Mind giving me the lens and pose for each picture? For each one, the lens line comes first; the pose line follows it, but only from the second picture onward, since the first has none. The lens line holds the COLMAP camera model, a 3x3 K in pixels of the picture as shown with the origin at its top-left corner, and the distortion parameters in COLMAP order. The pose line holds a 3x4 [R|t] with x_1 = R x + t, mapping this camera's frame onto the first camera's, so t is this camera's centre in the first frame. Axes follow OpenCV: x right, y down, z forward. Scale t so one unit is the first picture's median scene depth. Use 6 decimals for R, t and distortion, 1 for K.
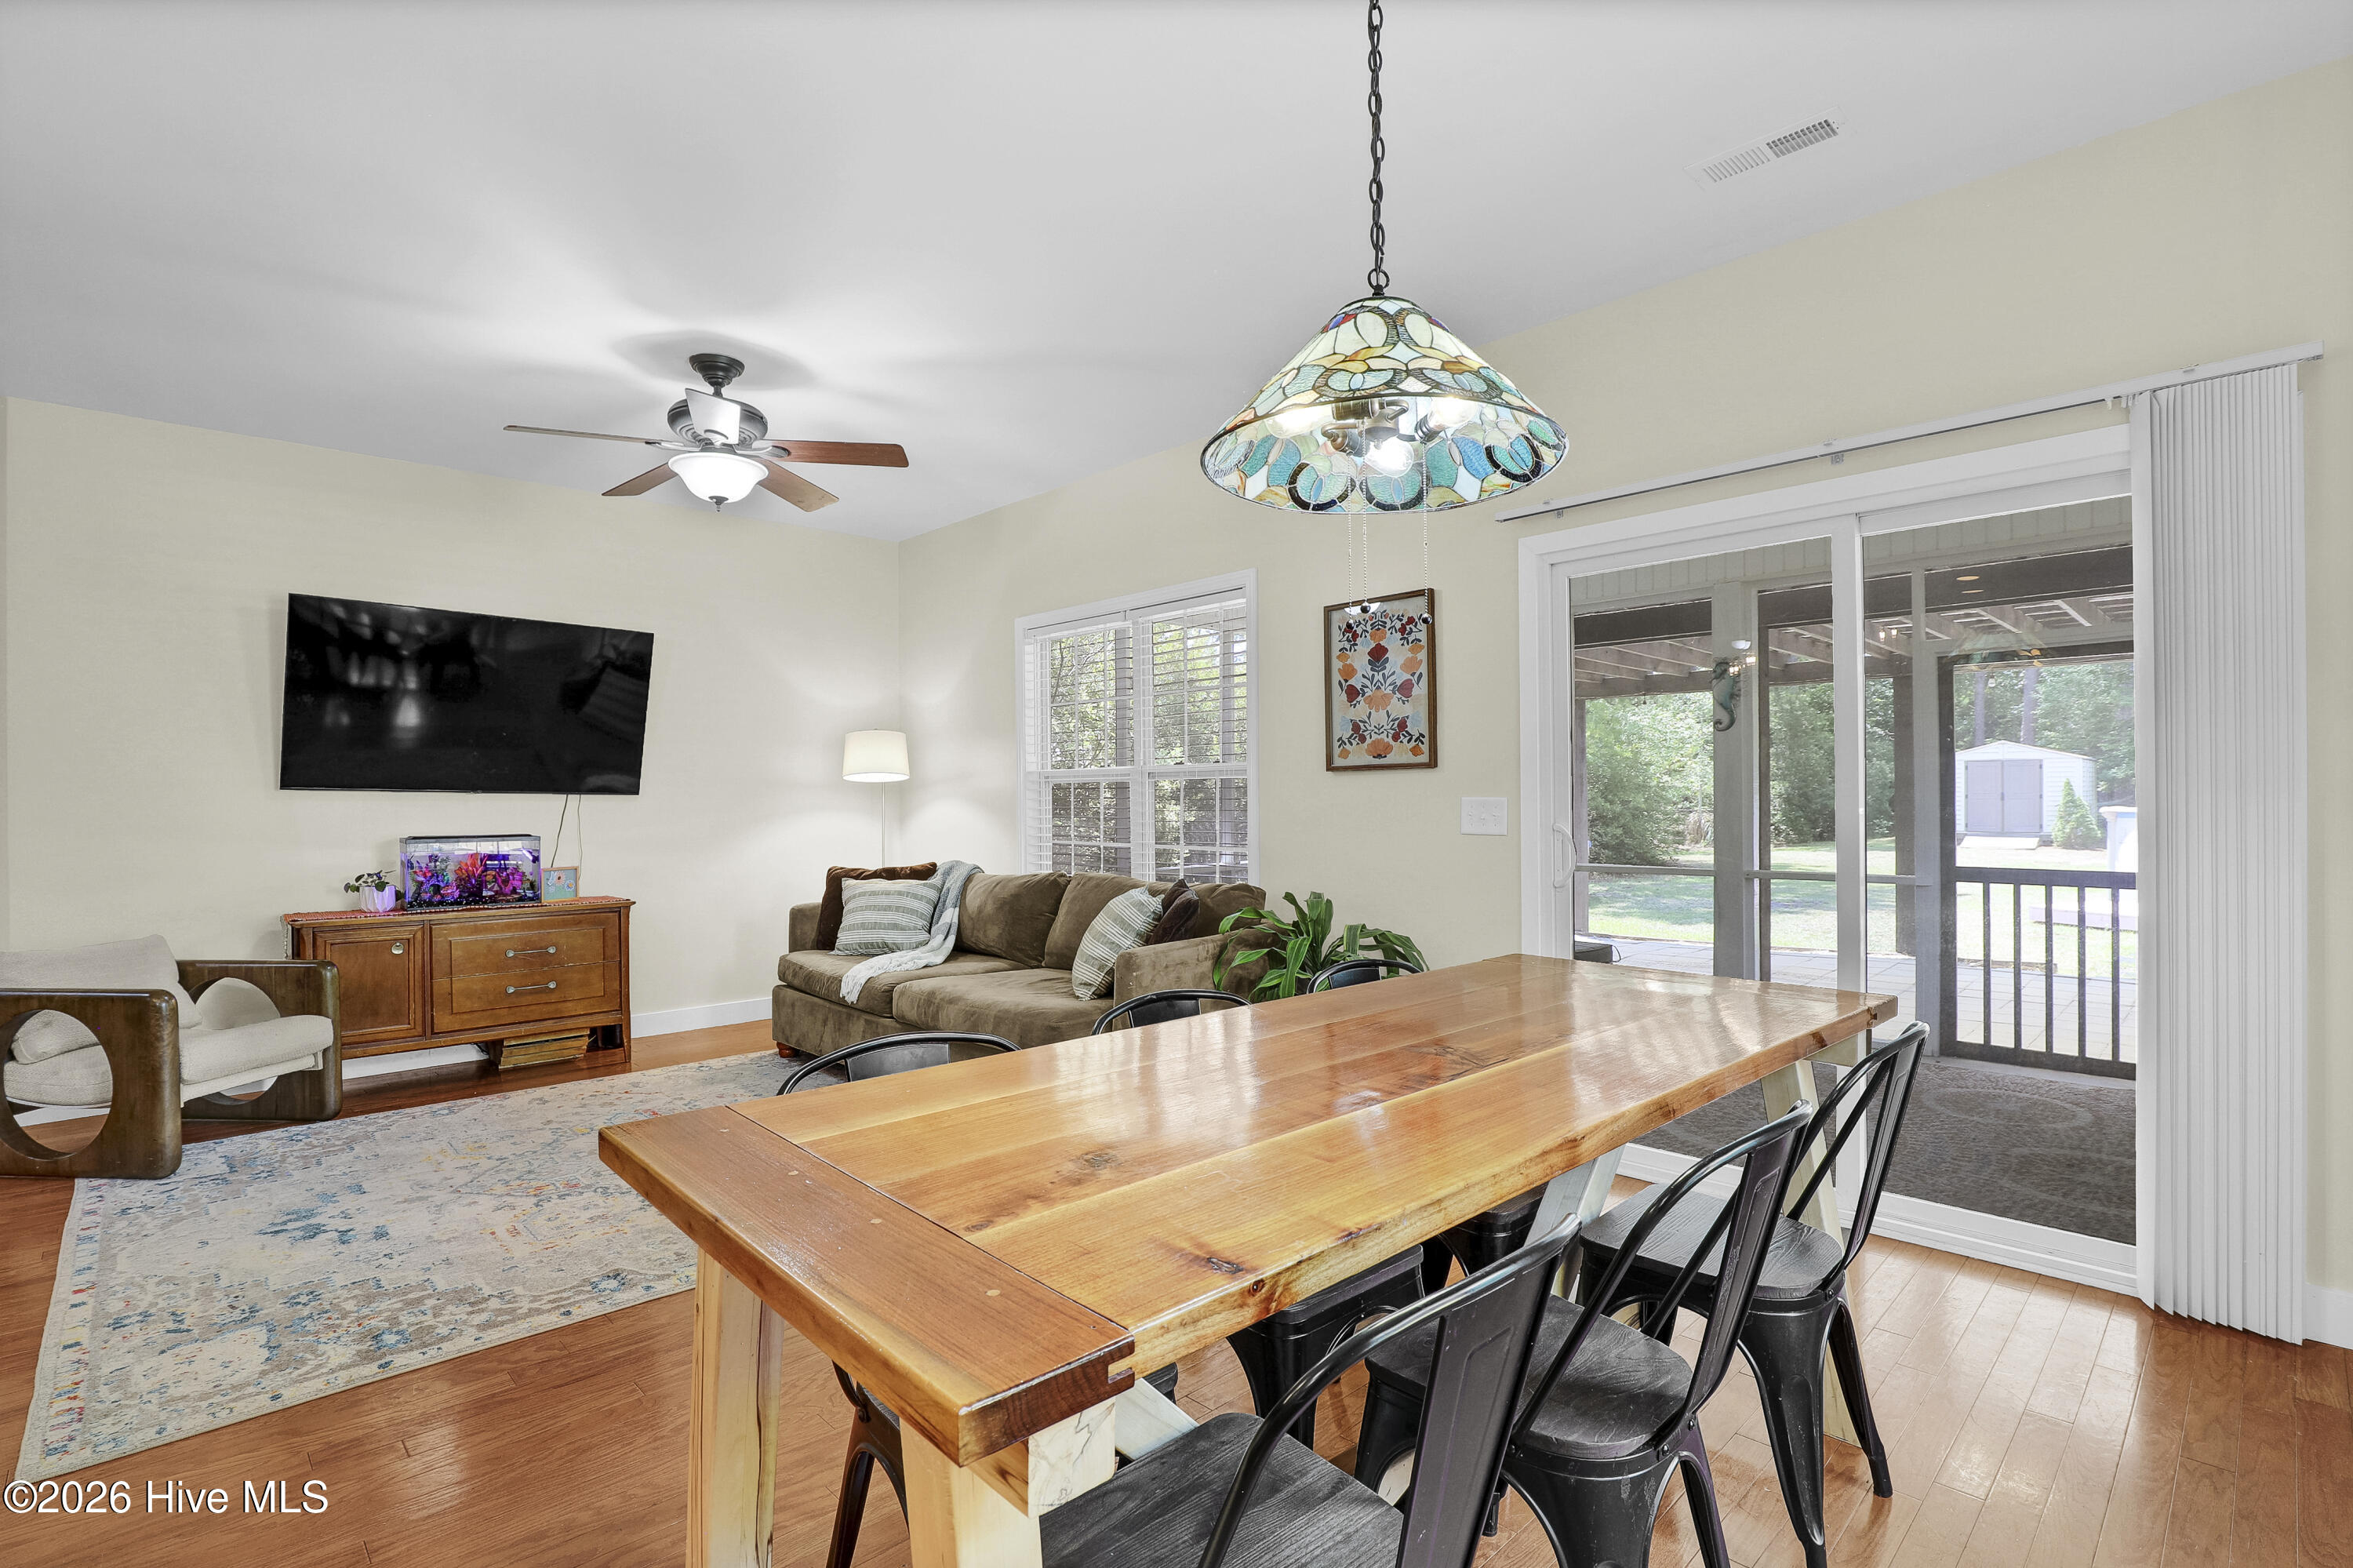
lens RADIAL K [[1110.8, 0, 1154.7], [0, 1110.8, 791.9], [0, 0, 1]] dist [-0.021560, 0.008140]
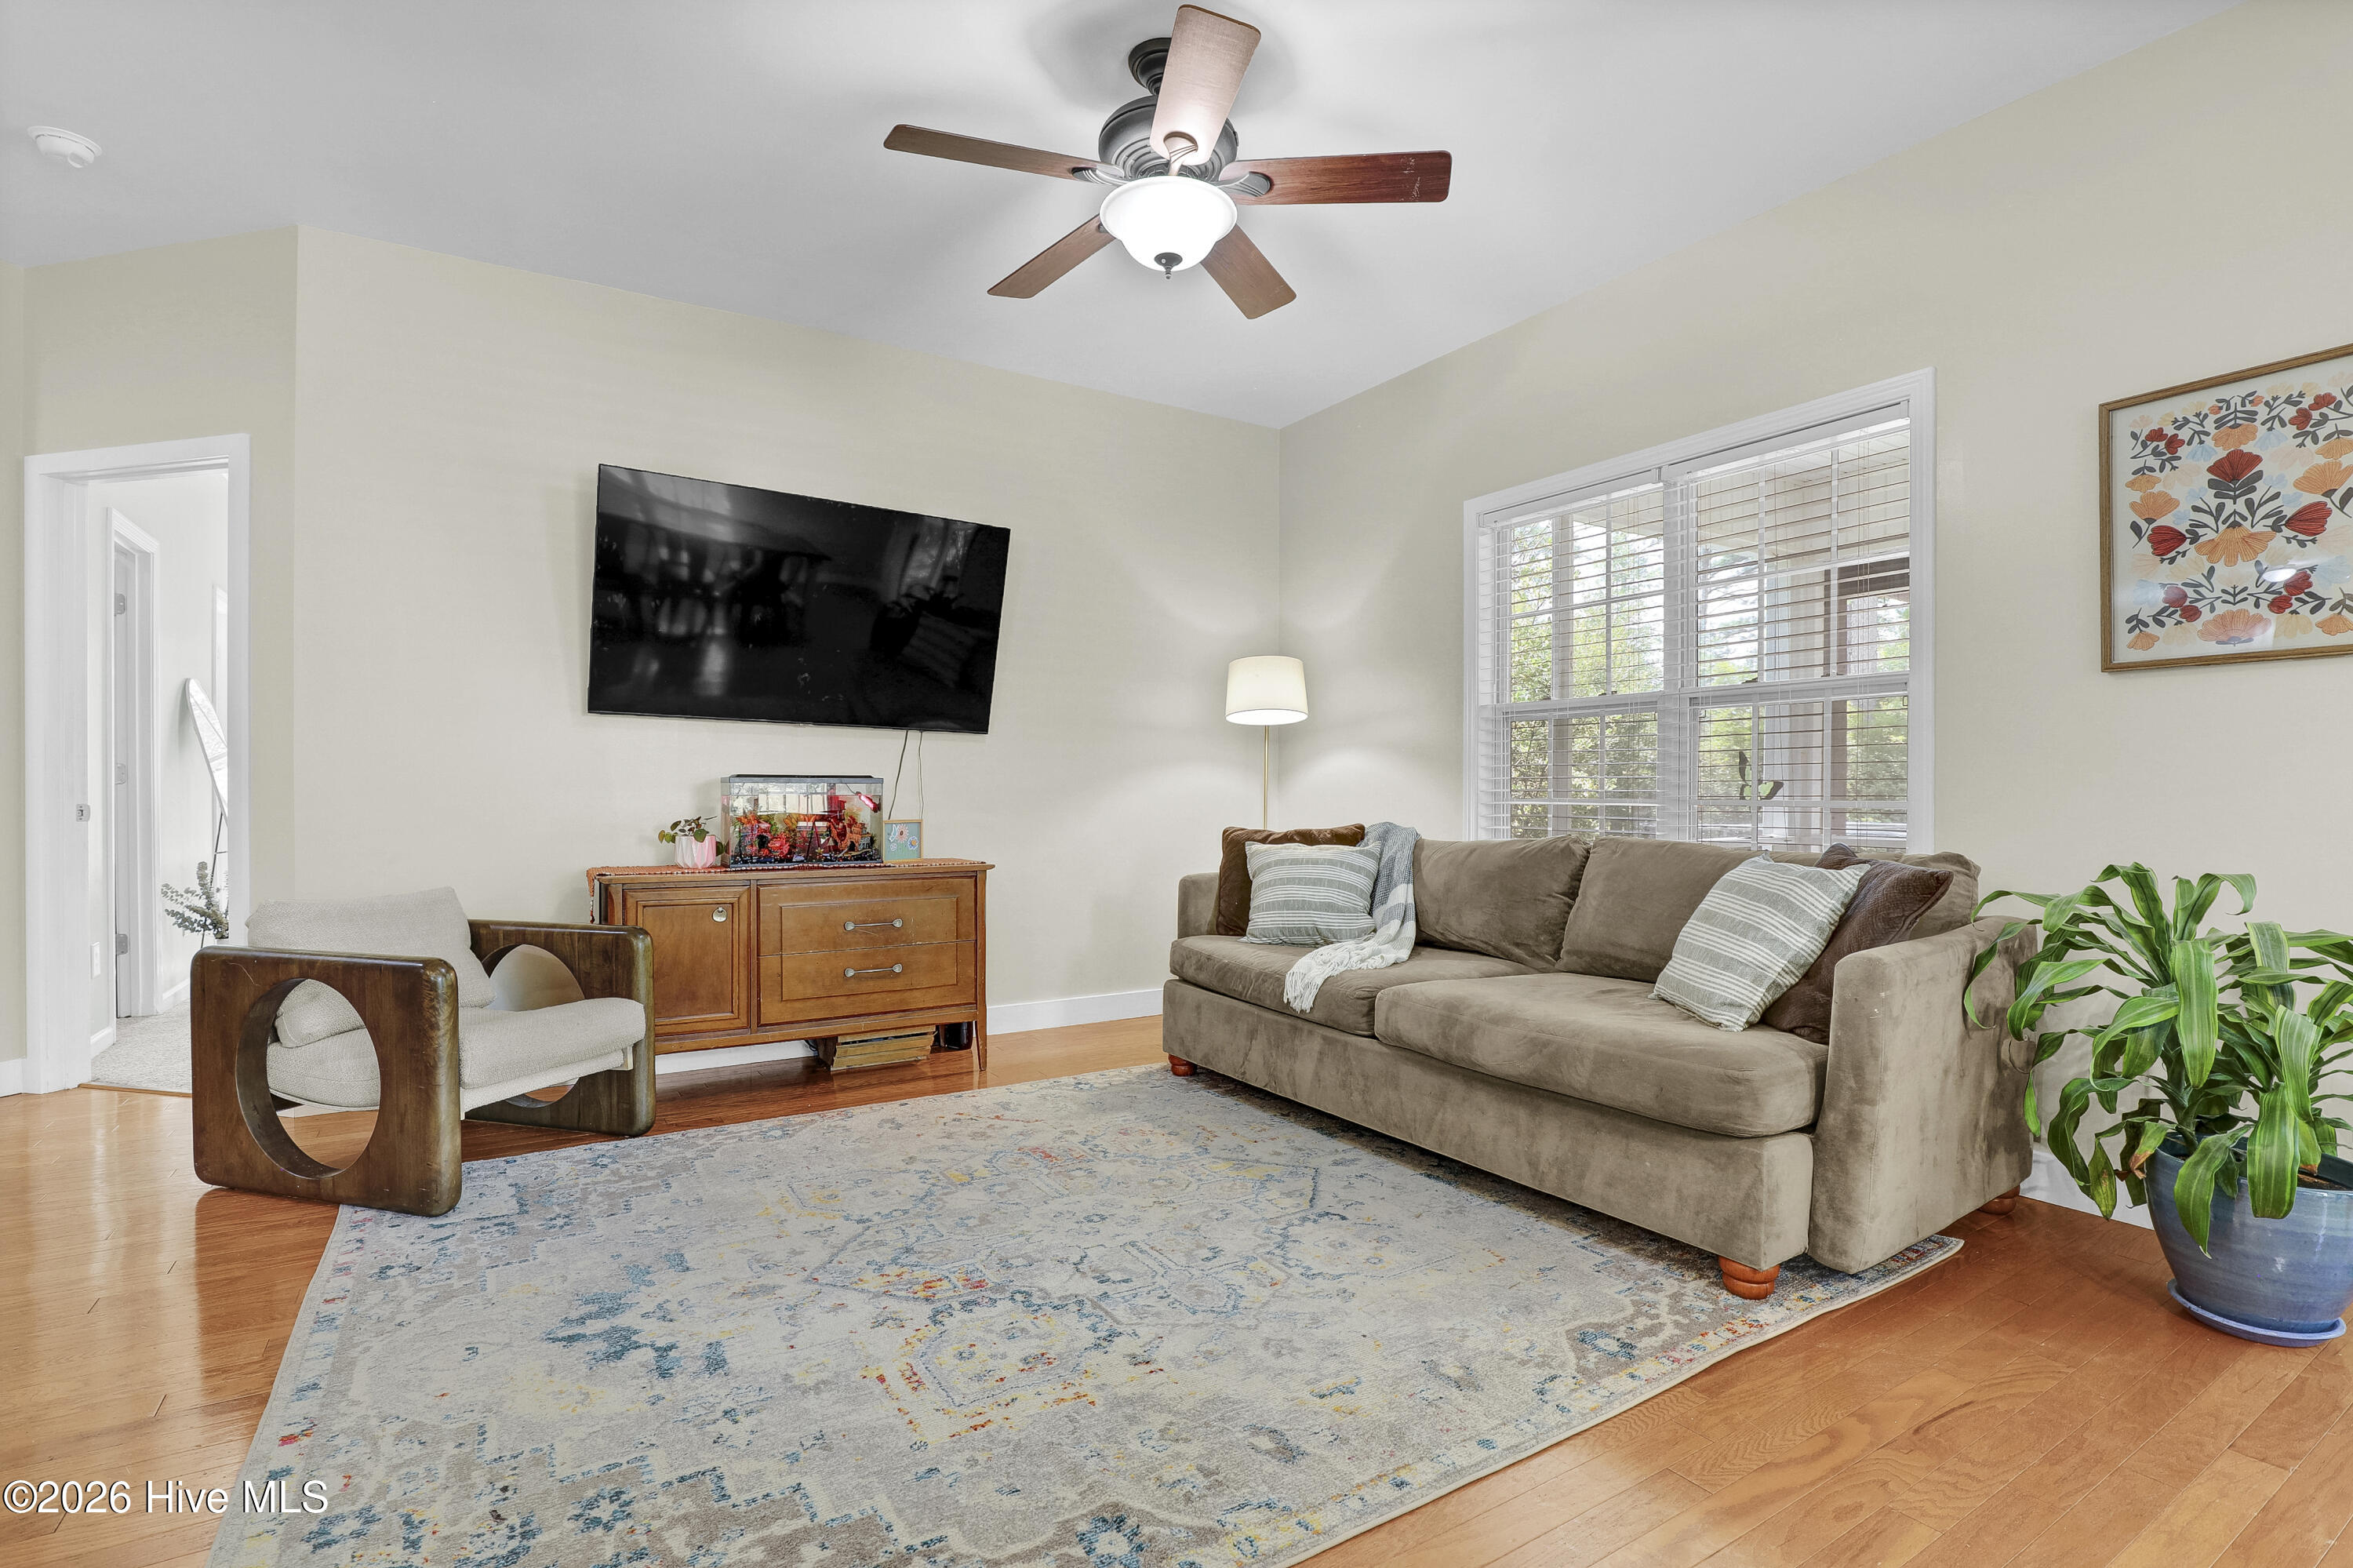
lens RADIAL K [[1116.6, 0, 1178.1], [0, 1116.6, 787.3], [0, 0, 1]] dist [-0.019696, 0.000491]
pose [[0.981871, 0.010210, -0.189275, -0.234193], [-0.009555, 0.999945, 0.004371, 0.048229], [0.189309, -0.002484, 0.981914, 0.306232]]
